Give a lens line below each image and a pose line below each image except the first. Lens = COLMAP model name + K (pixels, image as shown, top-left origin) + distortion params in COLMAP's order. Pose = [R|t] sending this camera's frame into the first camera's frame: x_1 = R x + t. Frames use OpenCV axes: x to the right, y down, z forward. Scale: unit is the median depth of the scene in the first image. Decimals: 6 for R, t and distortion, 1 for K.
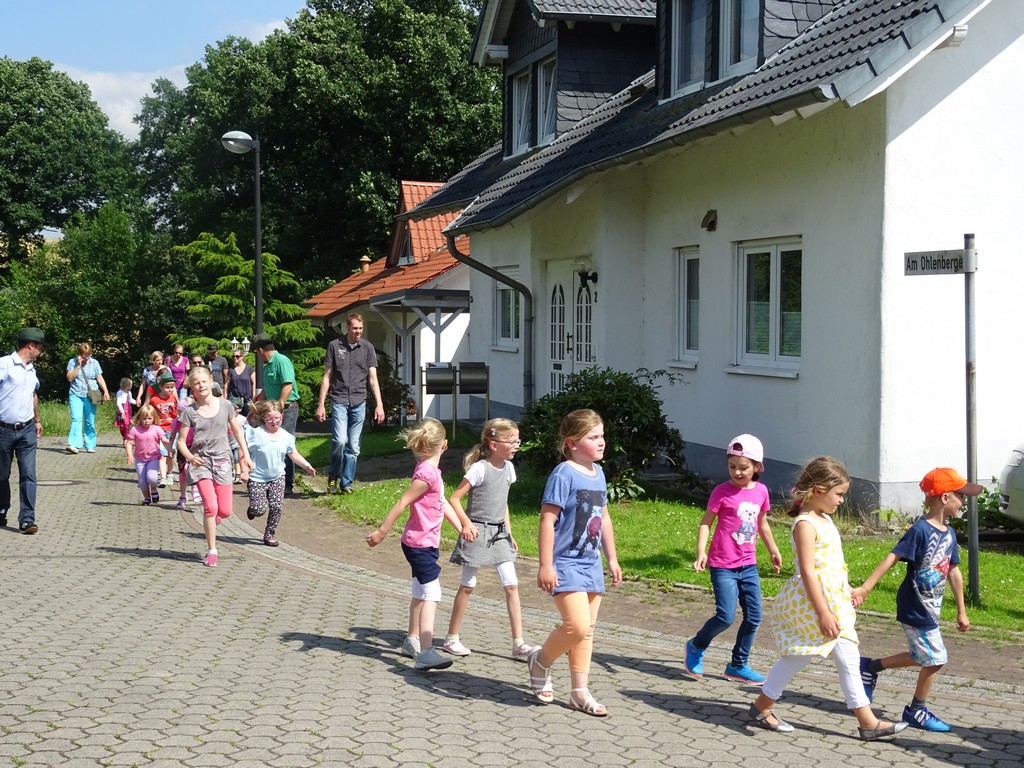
lens RADIAL K [[1208.2, 0, 512.0], [0, 1208.2, 384.0], [0, 0, 1]] dist [-0.173956, 0.595683]
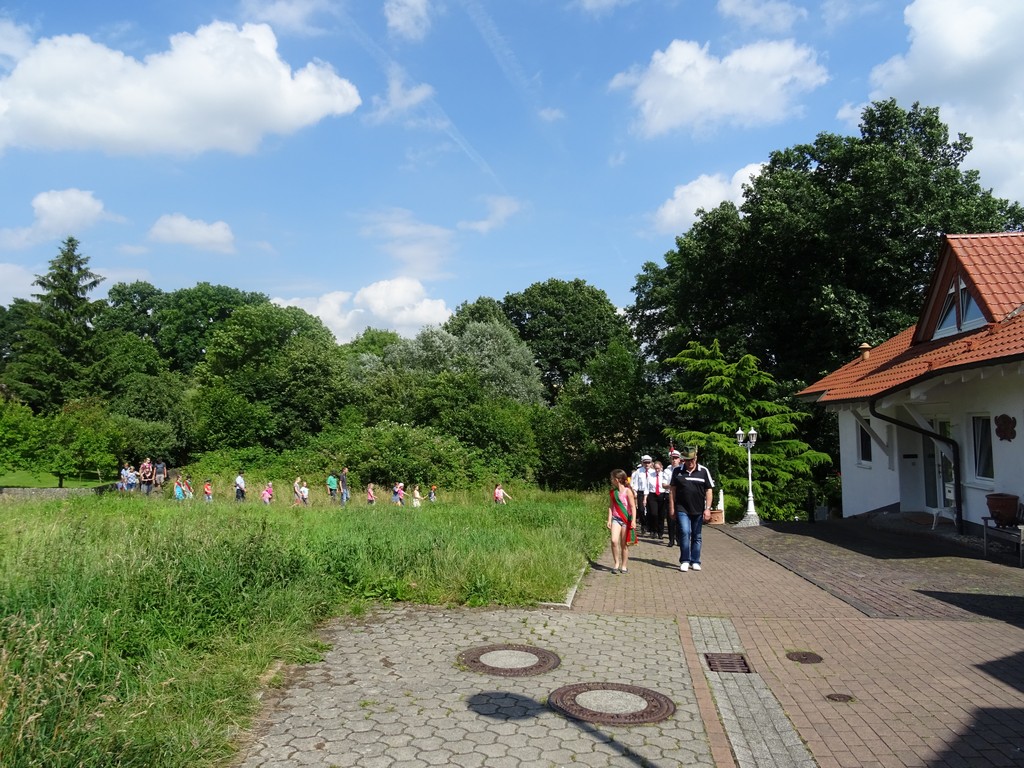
lens RADIAL K [[733.6, 0, 512.0], [0, 733.6, 384.0], [0, 0, 1]] dist [-0.006514, -0.002810]
pose [[0.891029, -0.051544, -0.451010, -0.079810], [0.001913, 0.993950, -0.109814, -0.005979], [0.453942, 0.096985, 0.885737, 0.248801]]
